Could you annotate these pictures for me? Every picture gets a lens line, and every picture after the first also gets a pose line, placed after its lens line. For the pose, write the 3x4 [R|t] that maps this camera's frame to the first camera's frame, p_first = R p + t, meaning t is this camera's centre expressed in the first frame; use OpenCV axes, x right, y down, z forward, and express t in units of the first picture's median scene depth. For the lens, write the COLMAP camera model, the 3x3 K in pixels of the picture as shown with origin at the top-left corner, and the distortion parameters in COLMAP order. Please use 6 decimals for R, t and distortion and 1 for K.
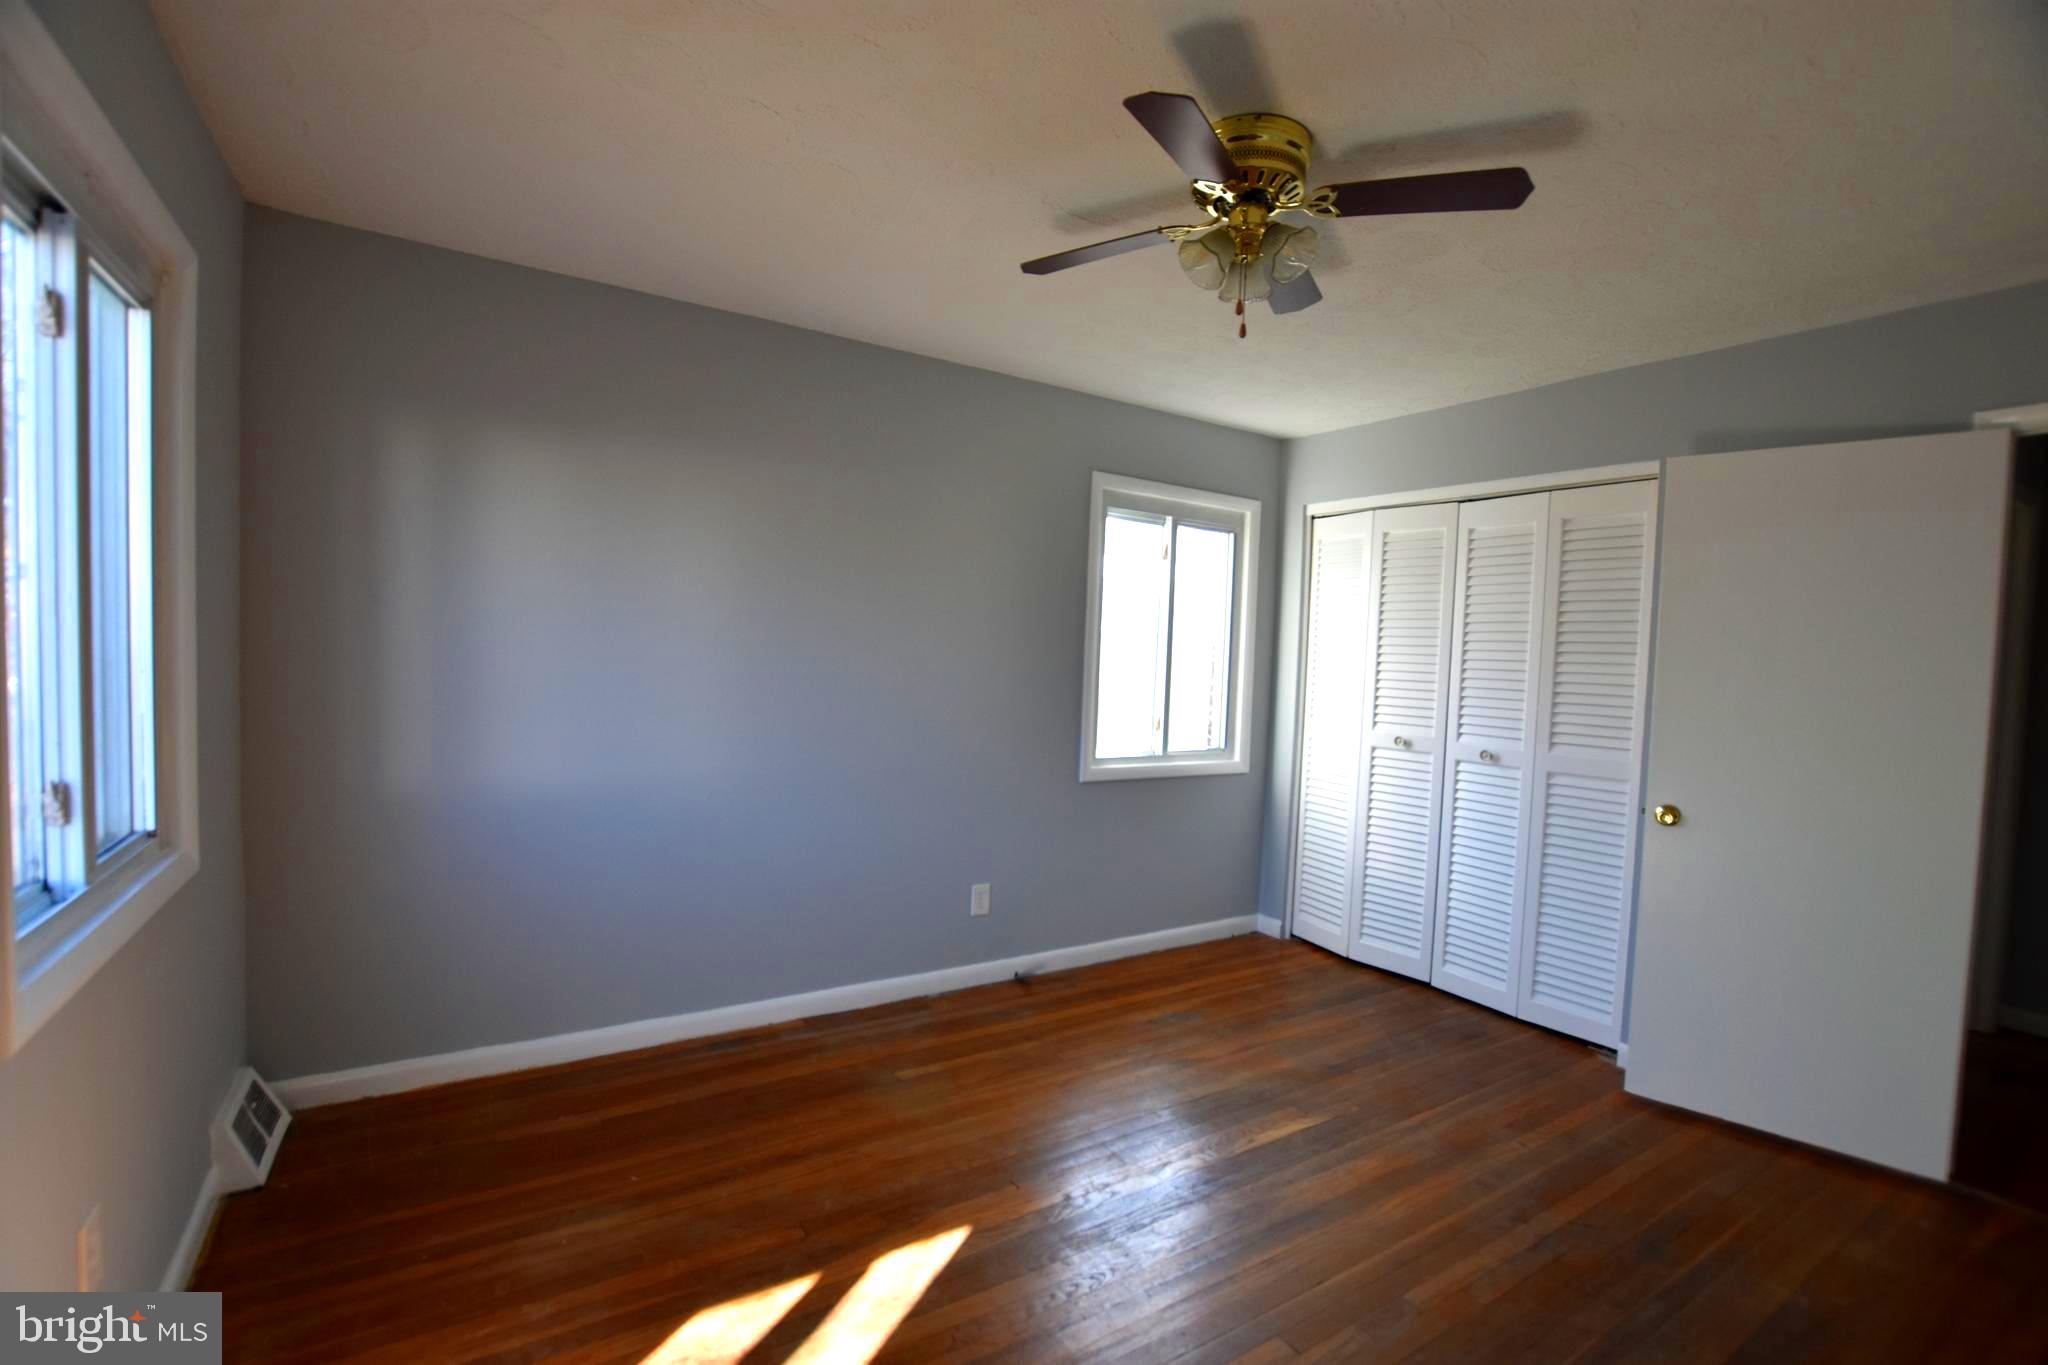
lens RADIAL K [[904.8, 0, 1024.0], [0, 904.8, 682.5], [0, 0, 1]] dist [-0.032479, 0.001257]
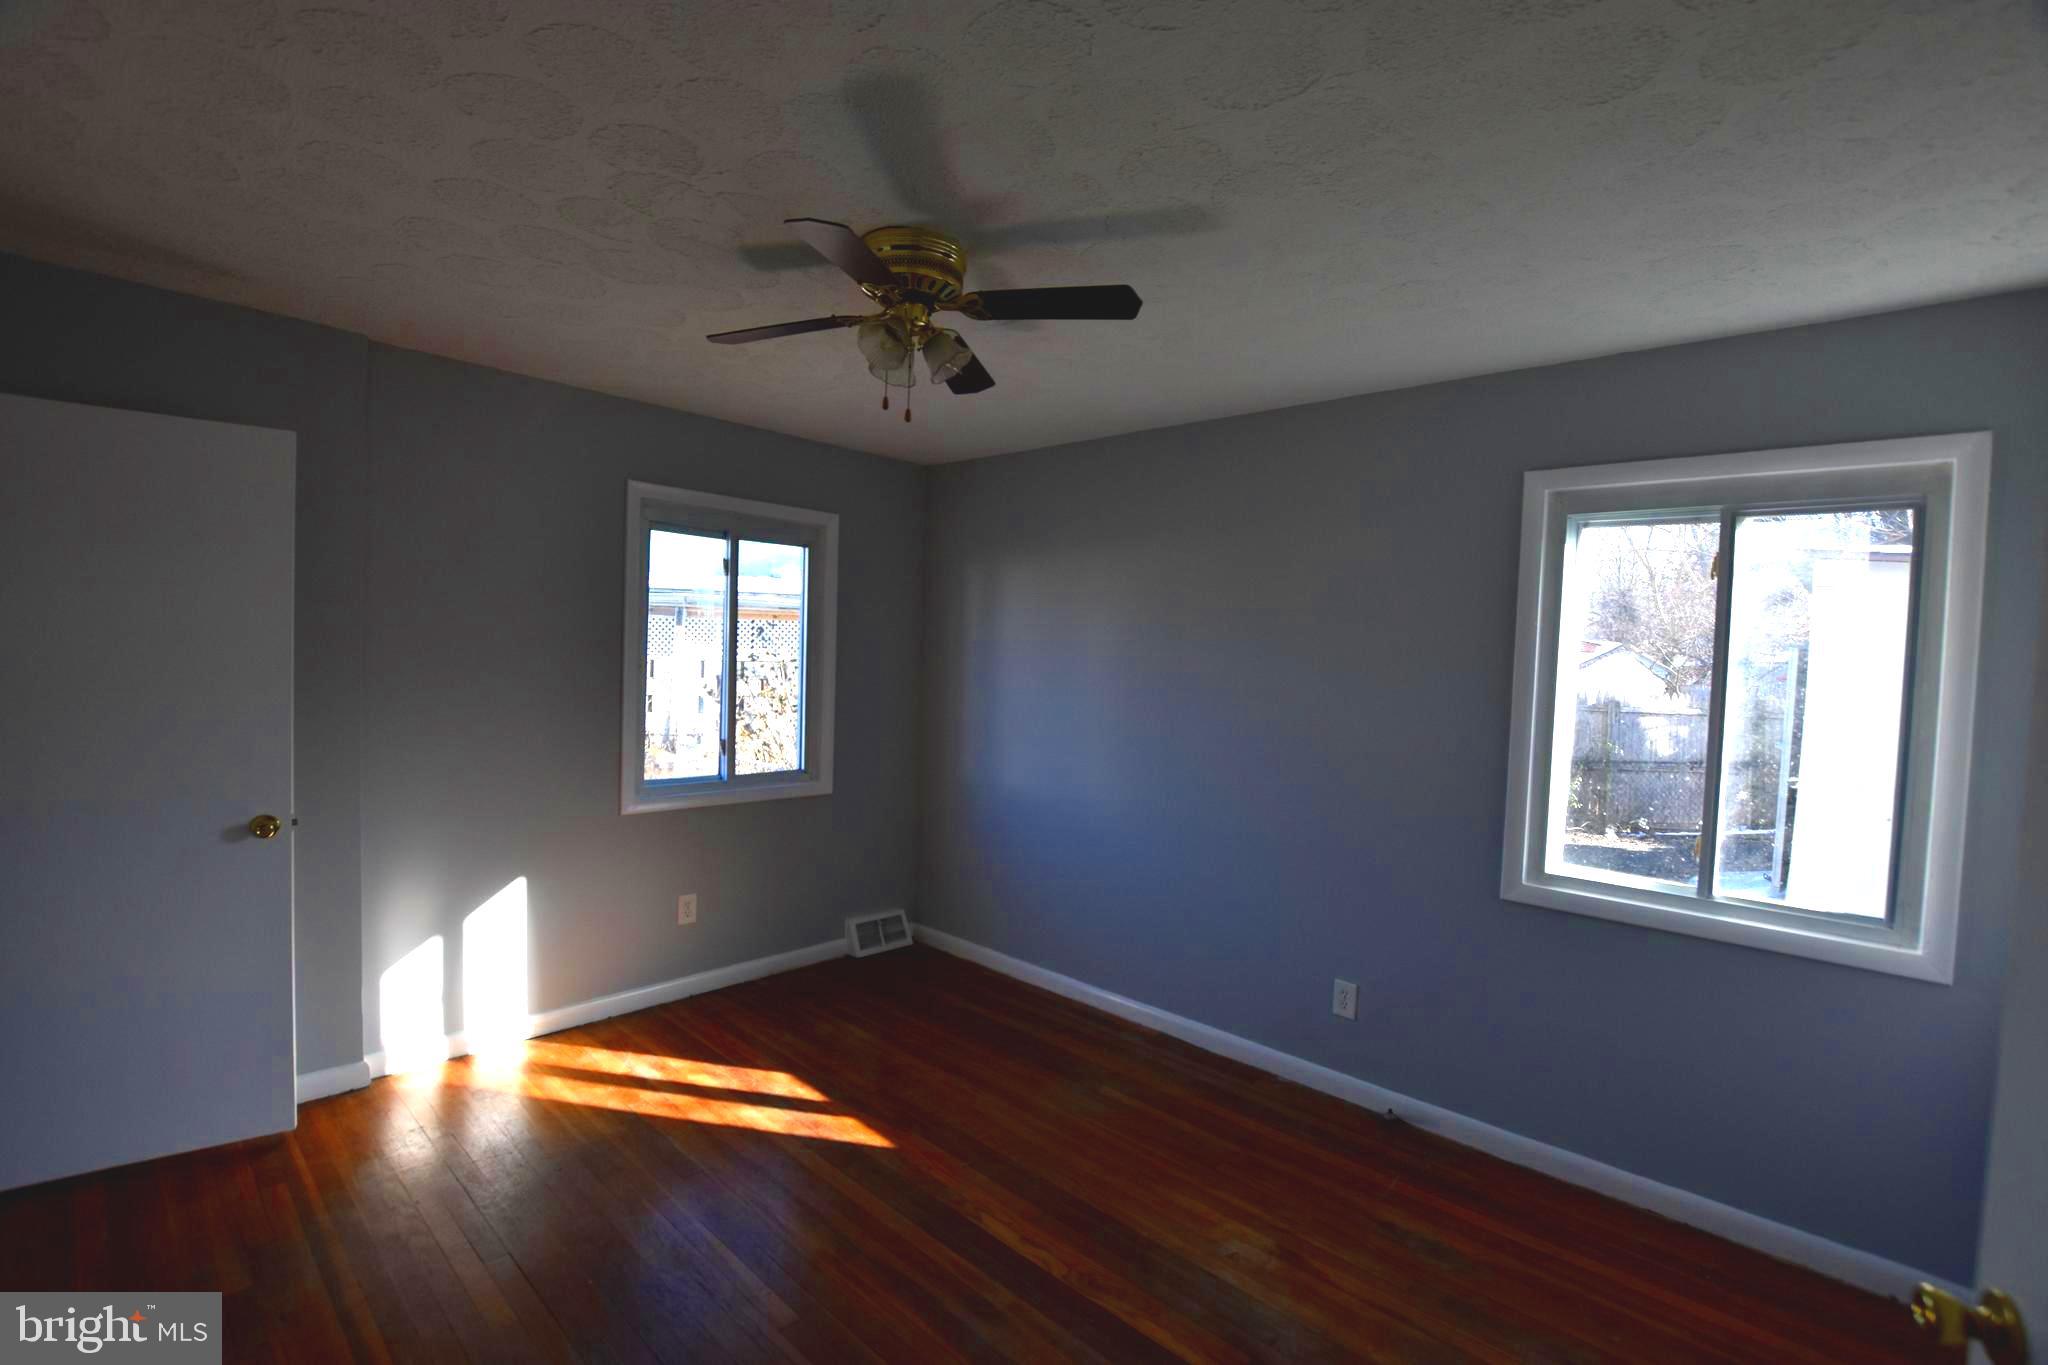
lens RADIAL K [[904.8, 0, 1024.0], [0, 904.8, 682.5], [0, 0, 1]] dist [-0.032479, 0.001257]
pose [[0.240504, 0.000264, -0.970648, 0.817028], [-0.062060, 0.997958, -0.015106, -0.036977], [0.968662, 0.063872, 0.240030, 0.539686]]
